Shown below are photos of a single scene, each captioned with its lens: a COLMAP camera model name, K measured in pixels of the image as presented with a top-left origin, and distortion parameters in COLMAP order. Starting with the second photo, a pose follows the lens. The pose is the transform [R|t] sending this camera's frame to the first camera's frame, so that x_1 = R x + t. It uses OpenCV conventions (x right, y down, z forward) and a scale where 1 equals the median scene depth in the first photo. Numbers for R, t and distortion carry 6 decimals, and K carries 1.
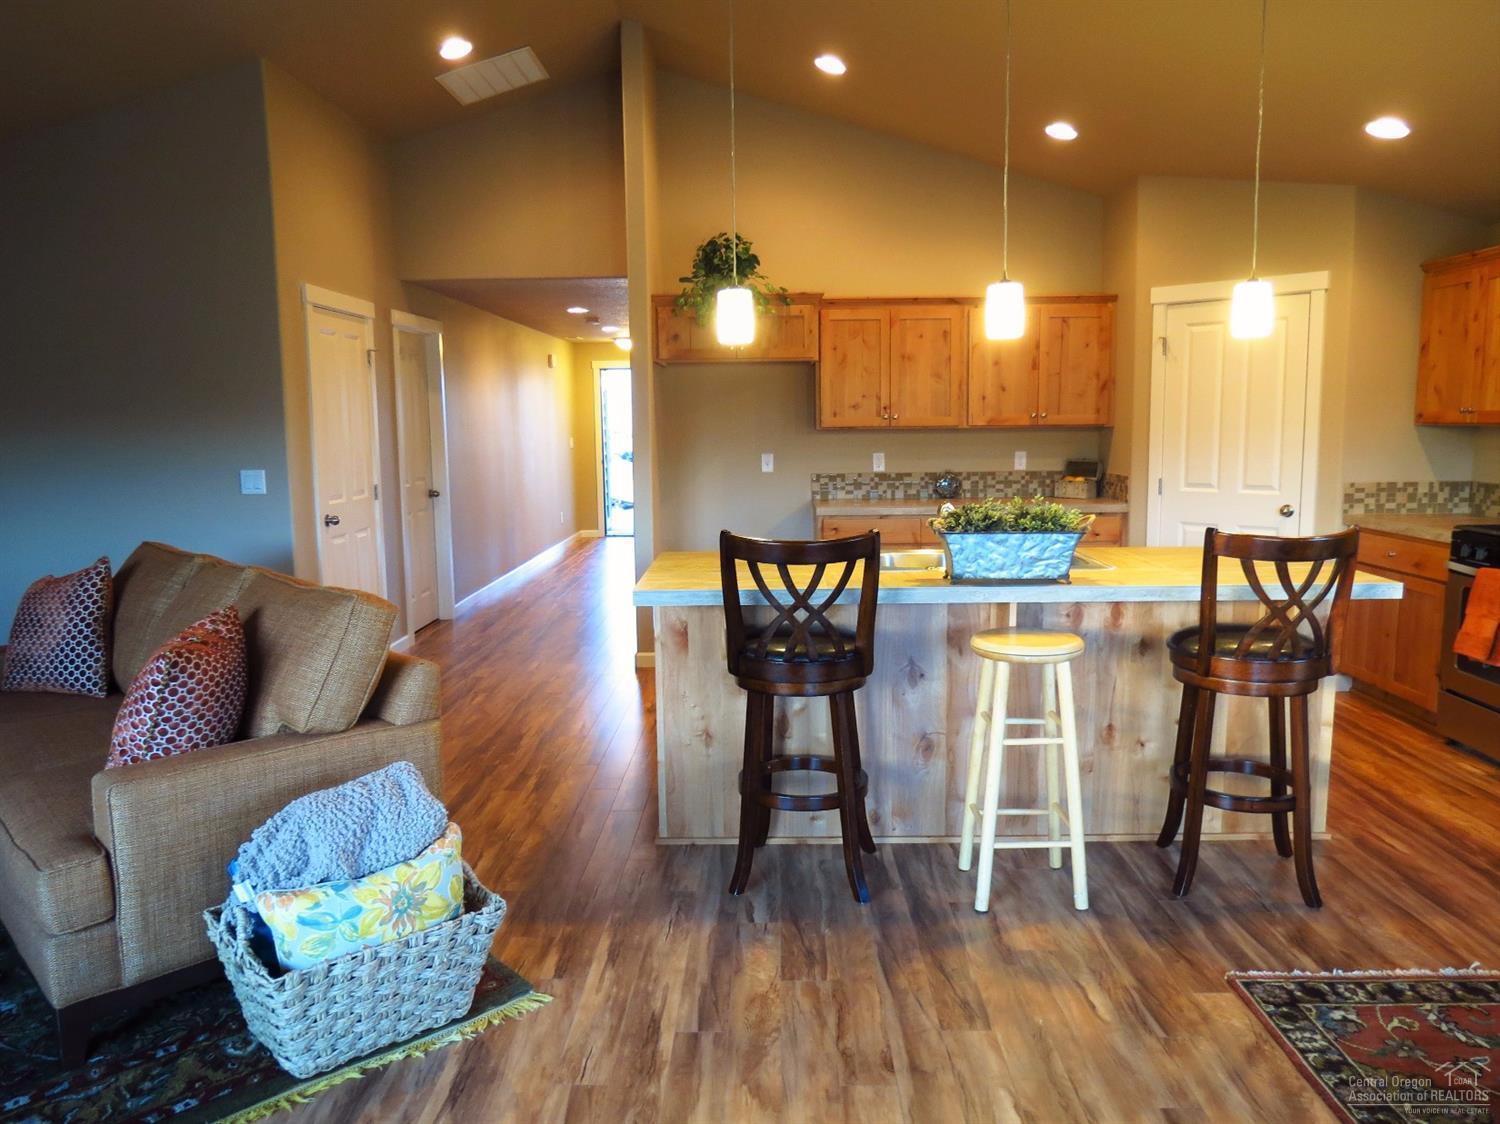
lens RADIAL K [[1064.9, 0, 754.9], [0, 1064.9, 567.0], [0, 0, 1]] dist [-0.029141, 0.009657]
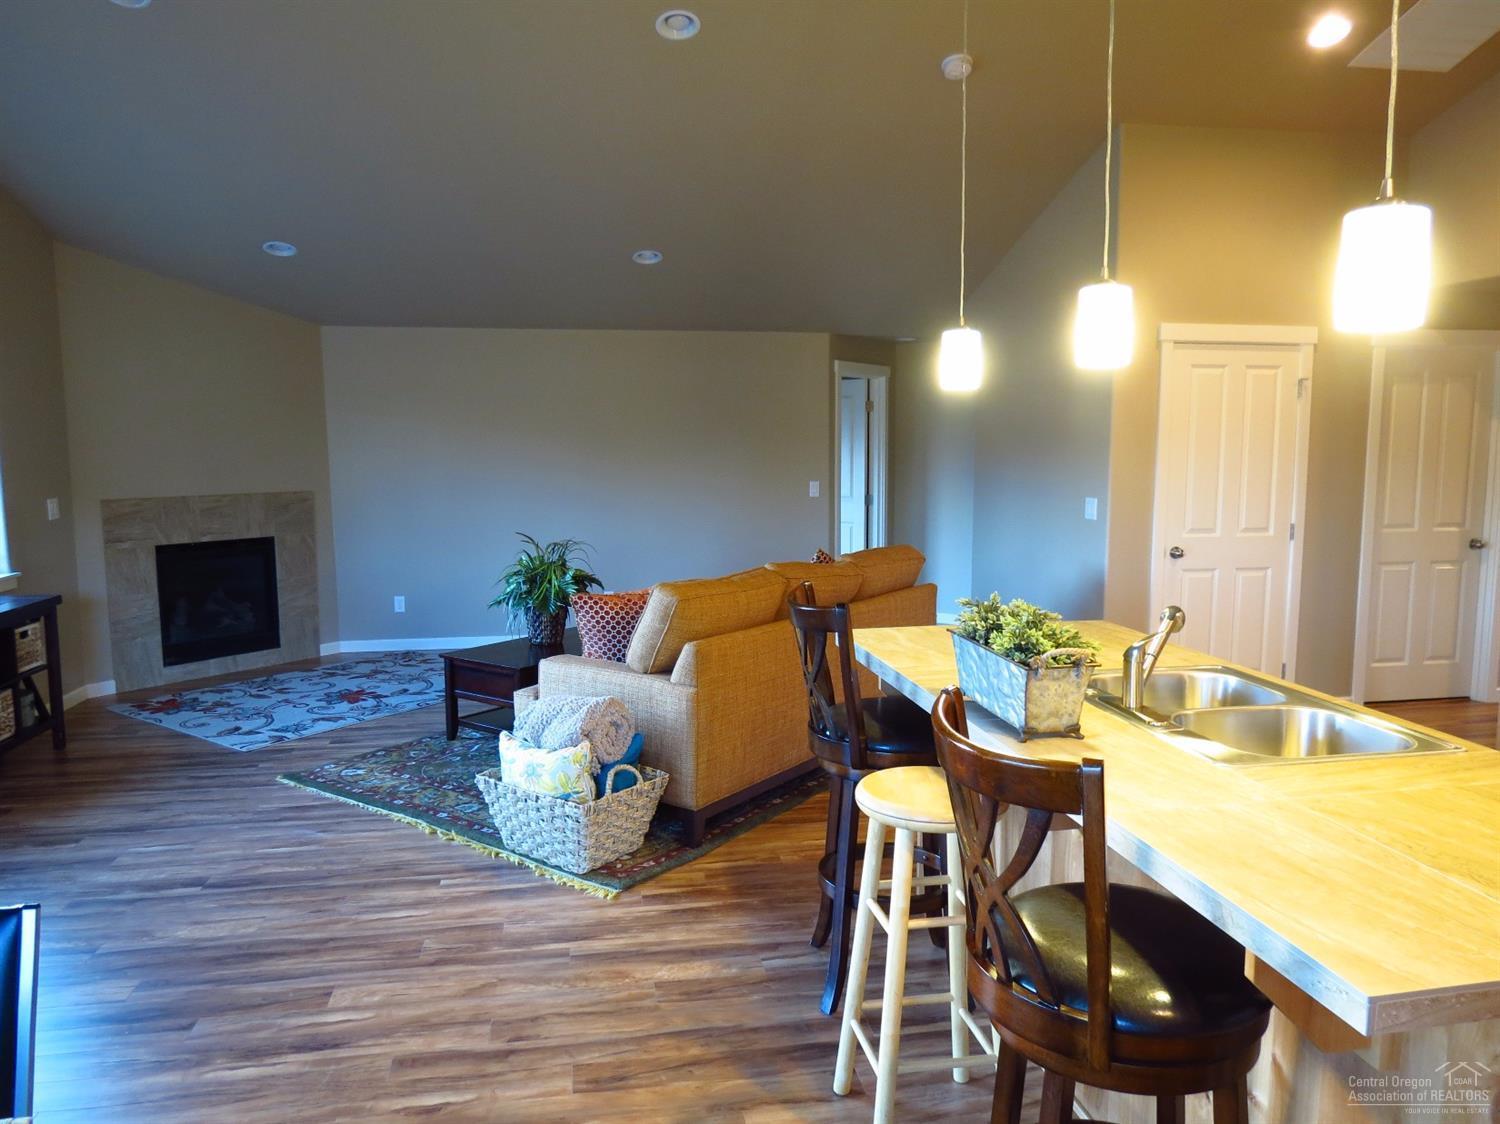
lens RADIAL K [[1064.9, 0, 743.6], [0, 1064.9, 566.3], [0, 0, 1]] dist [-0.029141, 0.009657]
pose [[0.188024, 0.126642, -0.973966, 0.953138], [-0.136394, 0.985410, 0.101799, -0.145070], [0.972648, 0.113702, 0.202554, 0.734316]]
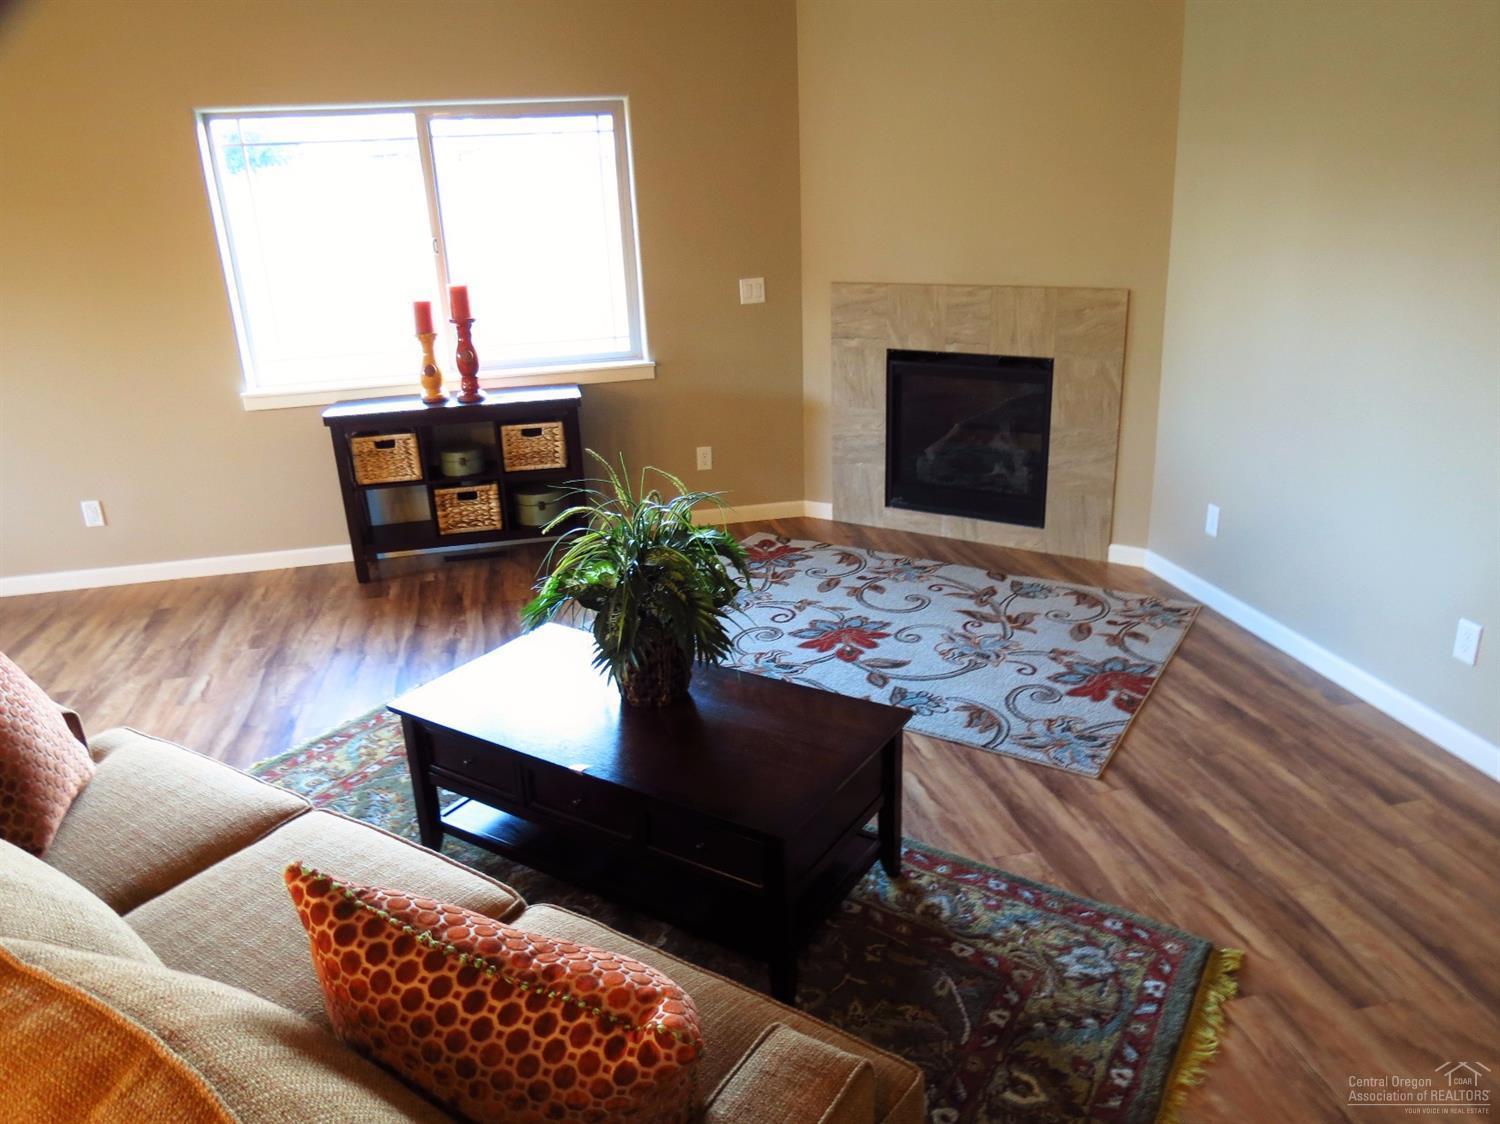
lens RADIAL K [[1064.9, 0, 752.7], [0, 1064.9, 565.8], [0, 0, 1]] dist [-0.029141, 0.009657]
pose [[-0.971577, 0.124876, -0.201108, -0.835918], [0.017688, 0.885465, 0.464370, -0.271444], [0.236063, 0.447614, -0.862506, 1.517923]]
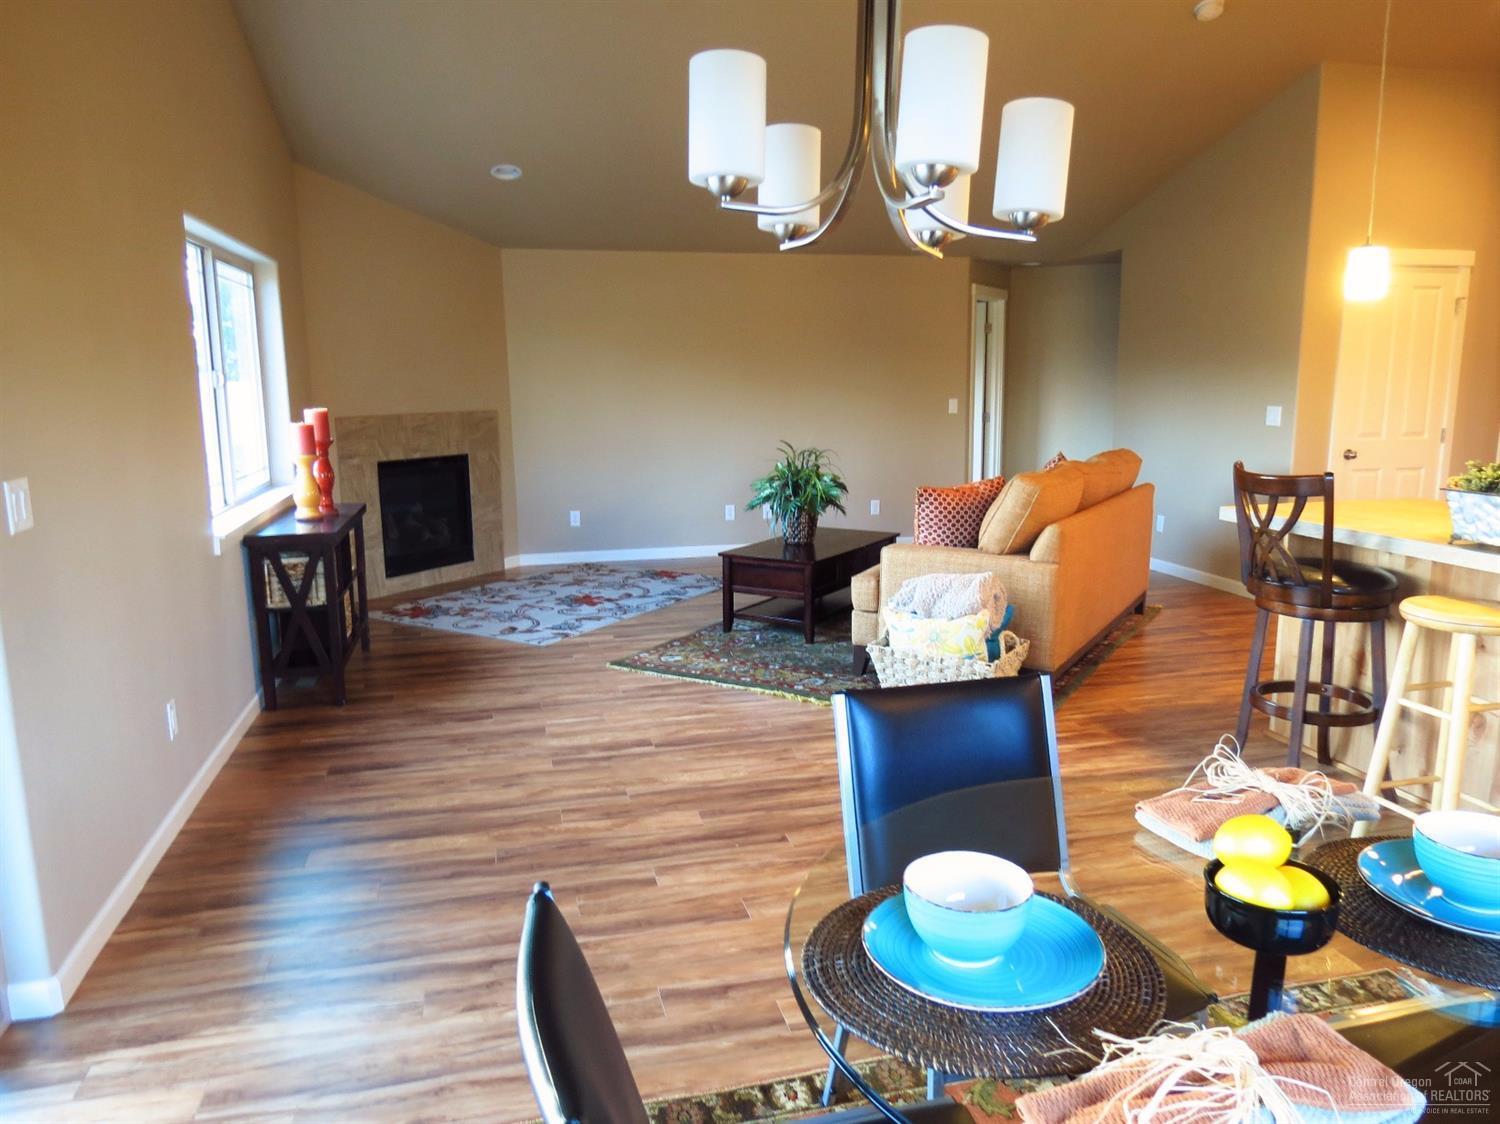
lens RADIAL K [[1064.9, 0, 743.0], [0, 1064.9, 563.6], [0, 0, 1]] dist [-0.029141, 0.009657]
pose [[0.254112, 0.179344, -0.950401, 0.998481], [-0.128838, 0.980177, 0.150514, -0.028905], [0.958555, 0.084200, 0.272181, 0.137900]]
